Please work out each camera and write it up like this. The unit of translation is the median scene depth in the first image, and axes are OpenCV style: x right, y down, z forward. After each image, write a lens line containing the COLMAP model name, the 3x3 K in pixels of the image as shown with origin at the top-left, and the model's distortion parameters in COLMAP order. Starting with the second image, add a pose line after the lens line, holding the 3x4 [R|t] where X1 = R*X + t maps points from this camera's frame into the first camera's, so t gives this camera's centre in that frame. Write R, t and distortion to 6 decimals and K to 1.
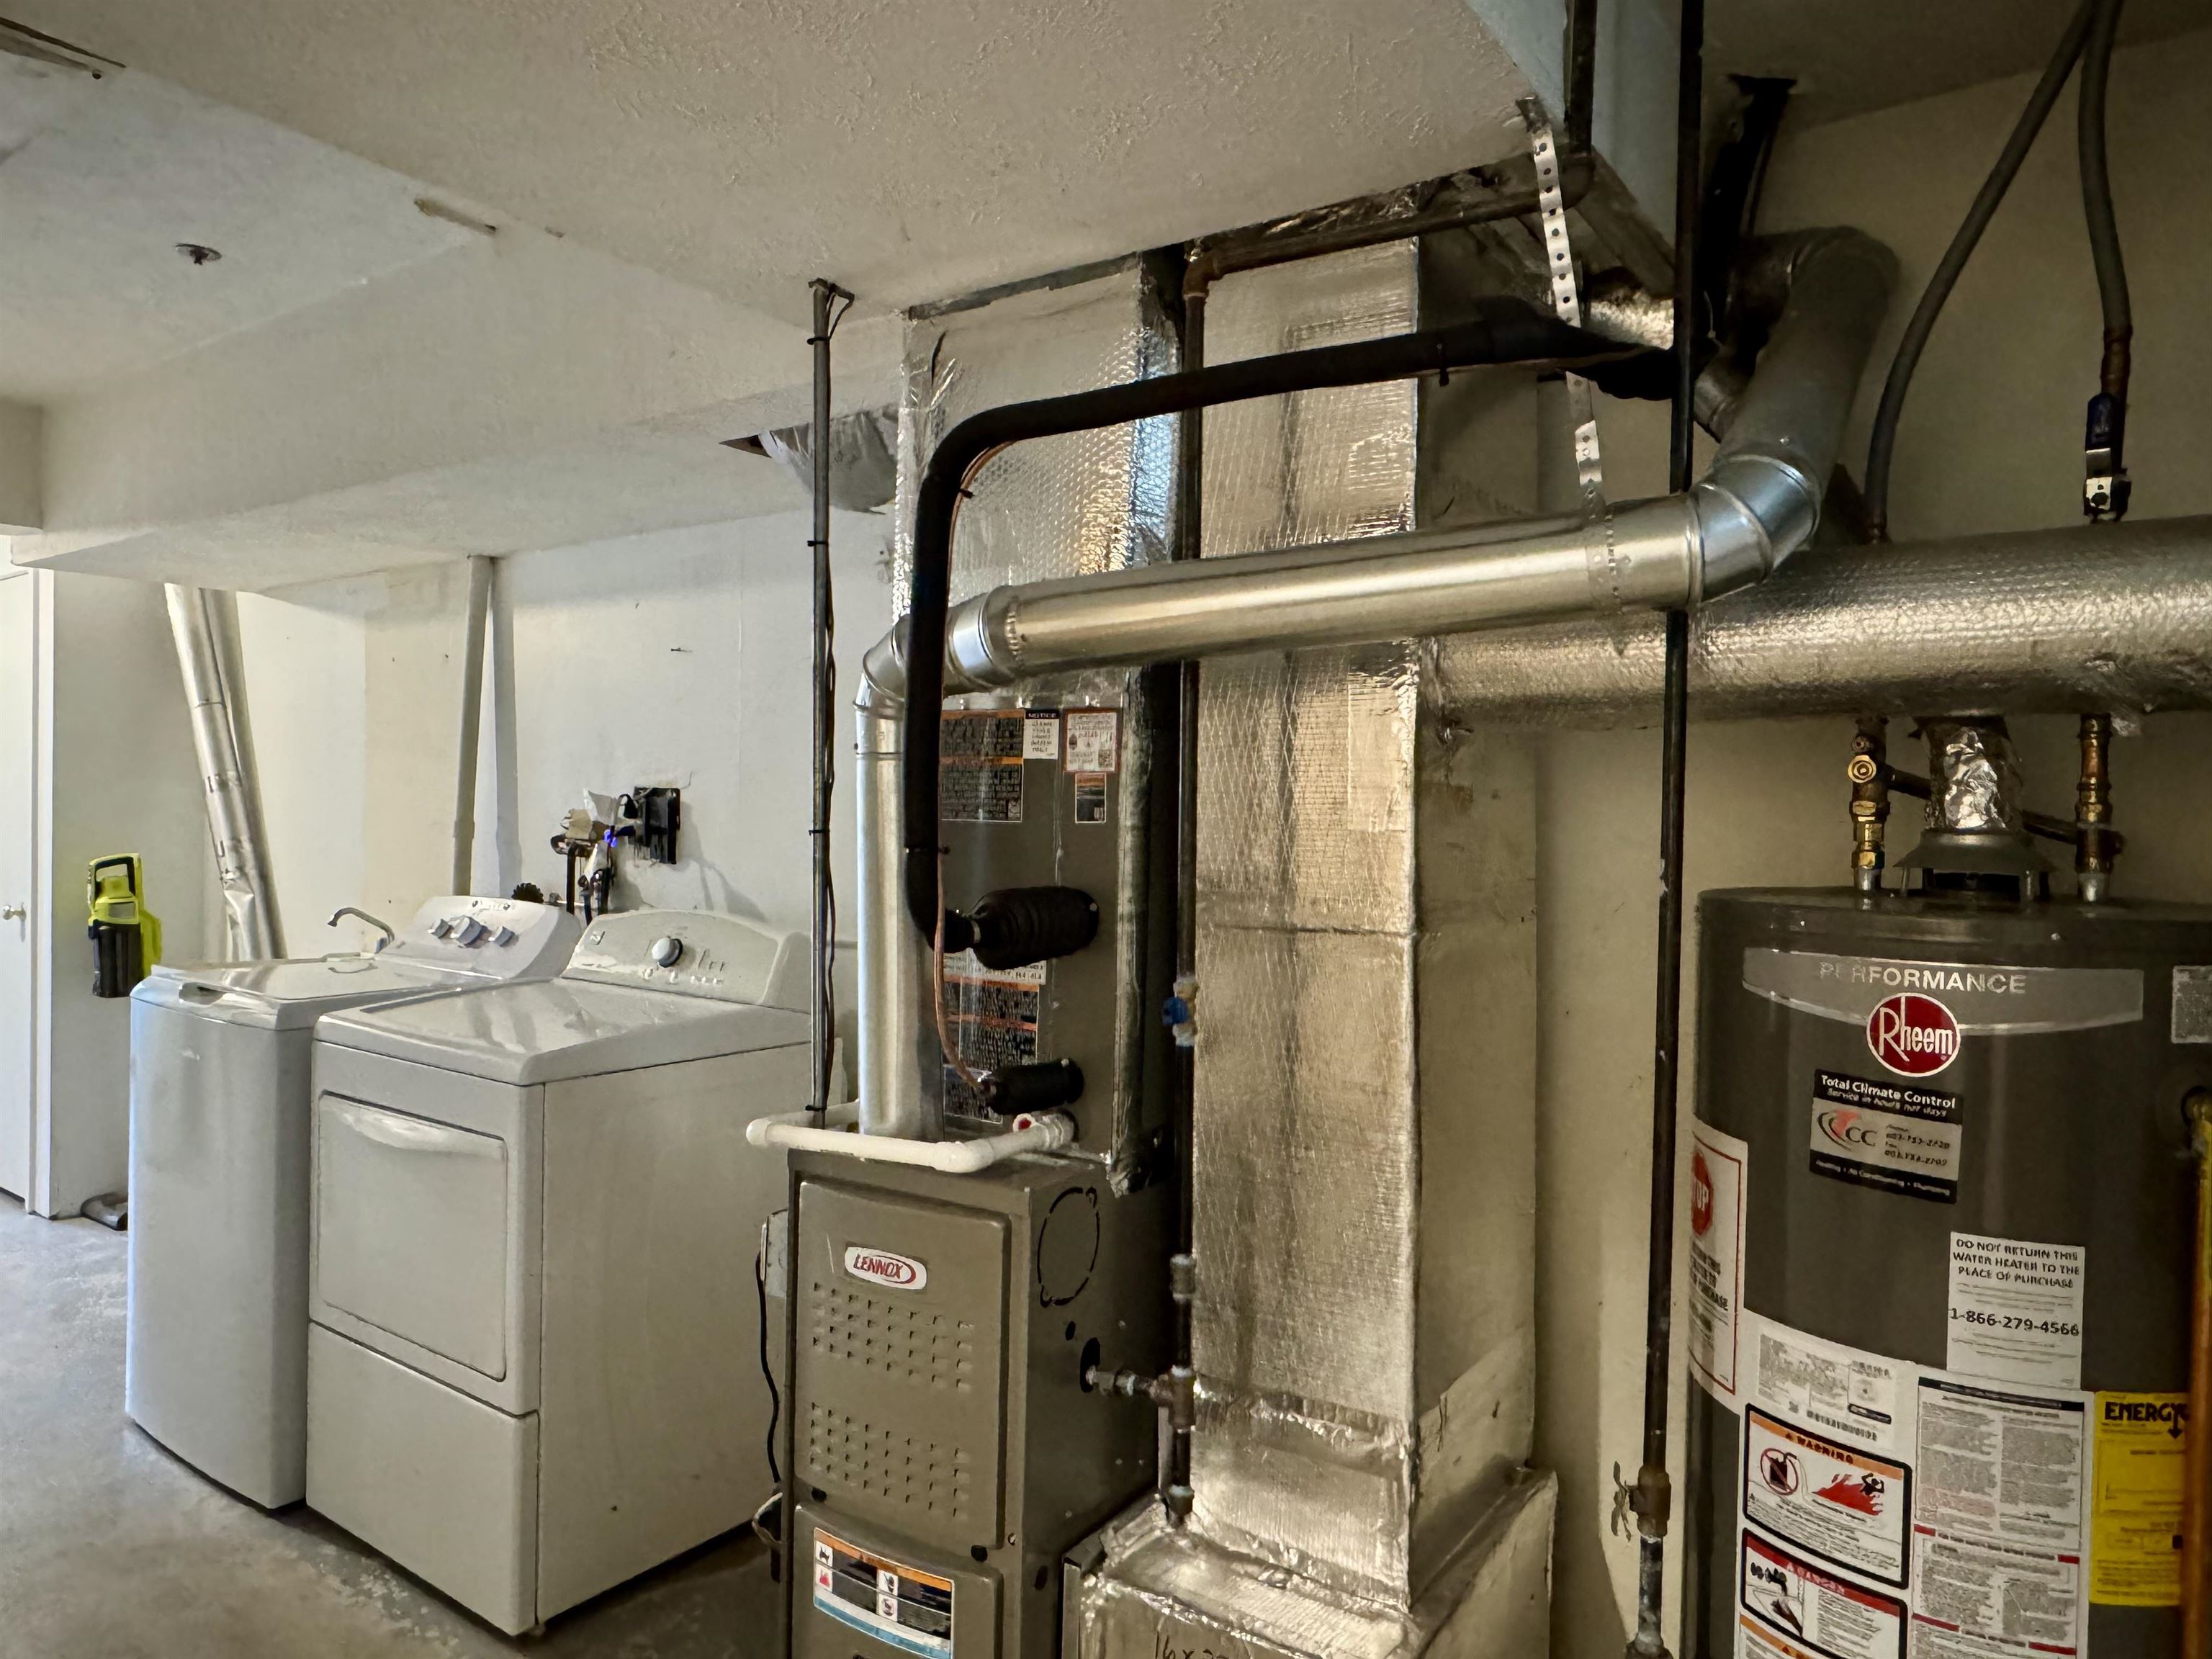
lens RADIAL K [[1411.8, 0, 1095.8], [0, 1411.8, 827.4], [0, 0, 1]] dist [-0.005408, 0.004375]
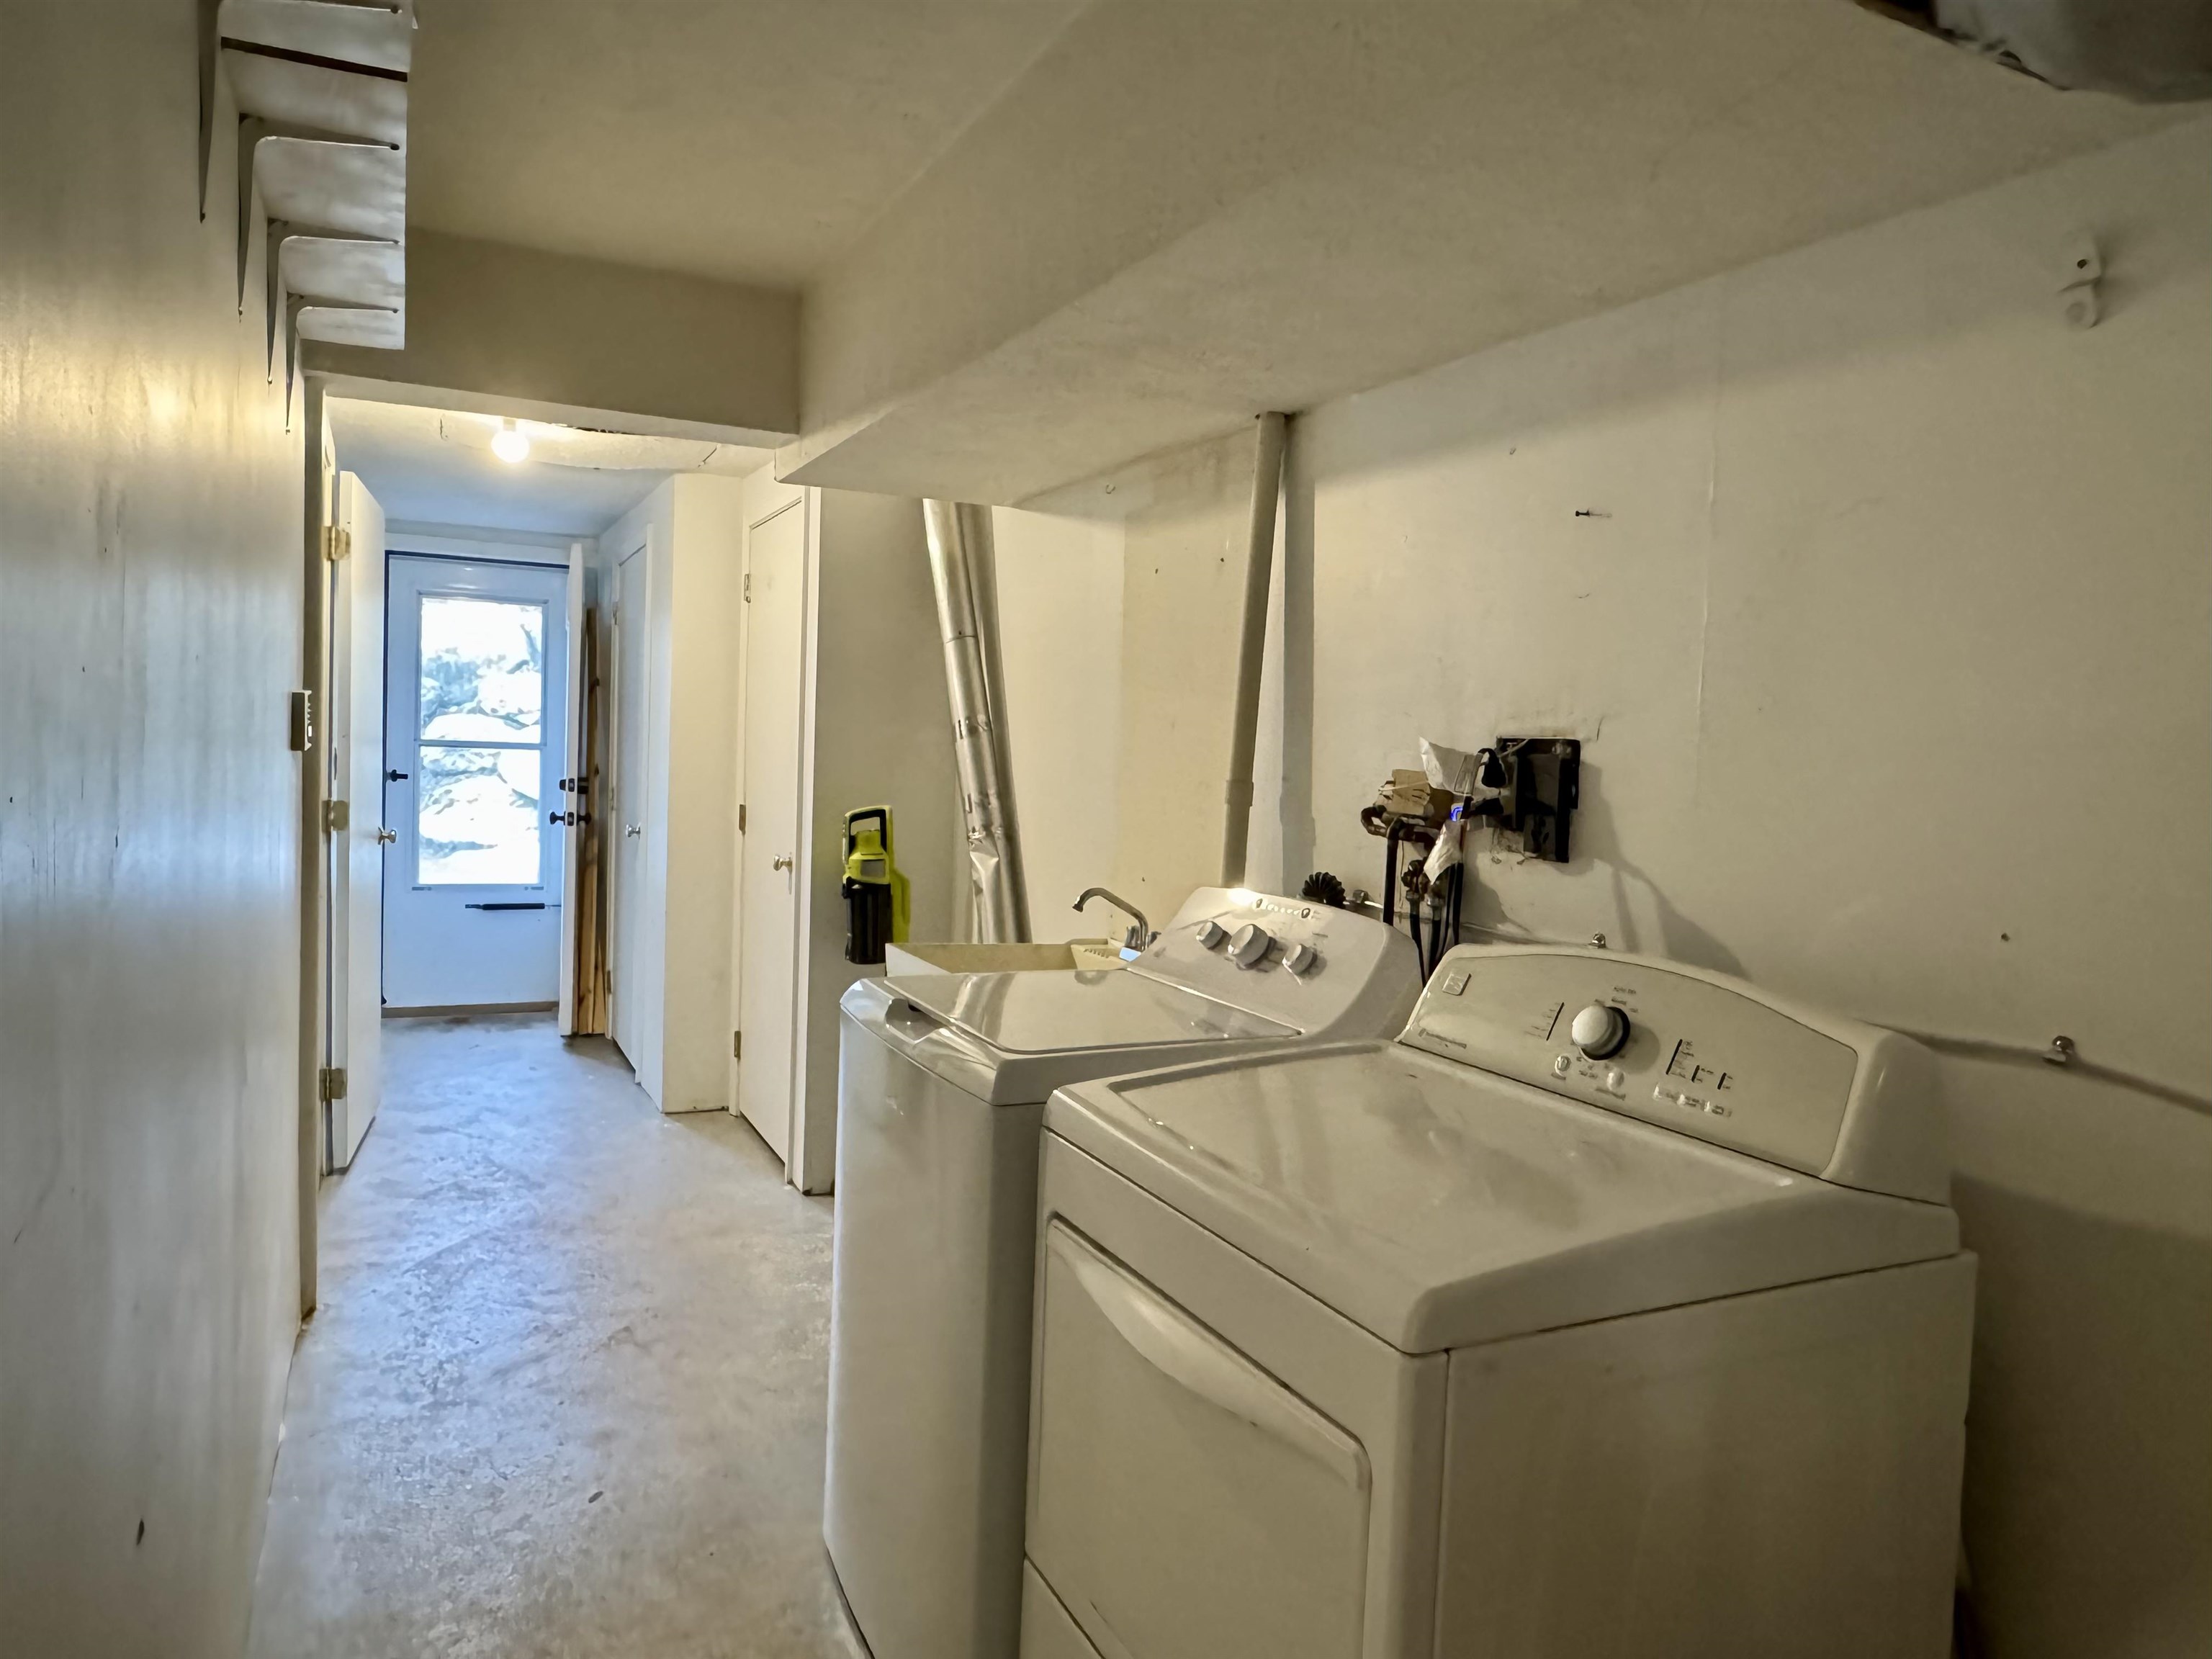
lens RADIAL K [[1411.8, 0, 1093.7], [0, 1411.8, 821.6], [0, 0, 1]] dist [-0.005408, 0.004375]
pose [[0.882187, 0.041797, -0.469041, -0.241310], [-0.029785, 0.999011, 0.033003, -0.007934], [0.469957, -0.015144, 0.882559, 0.449825]]
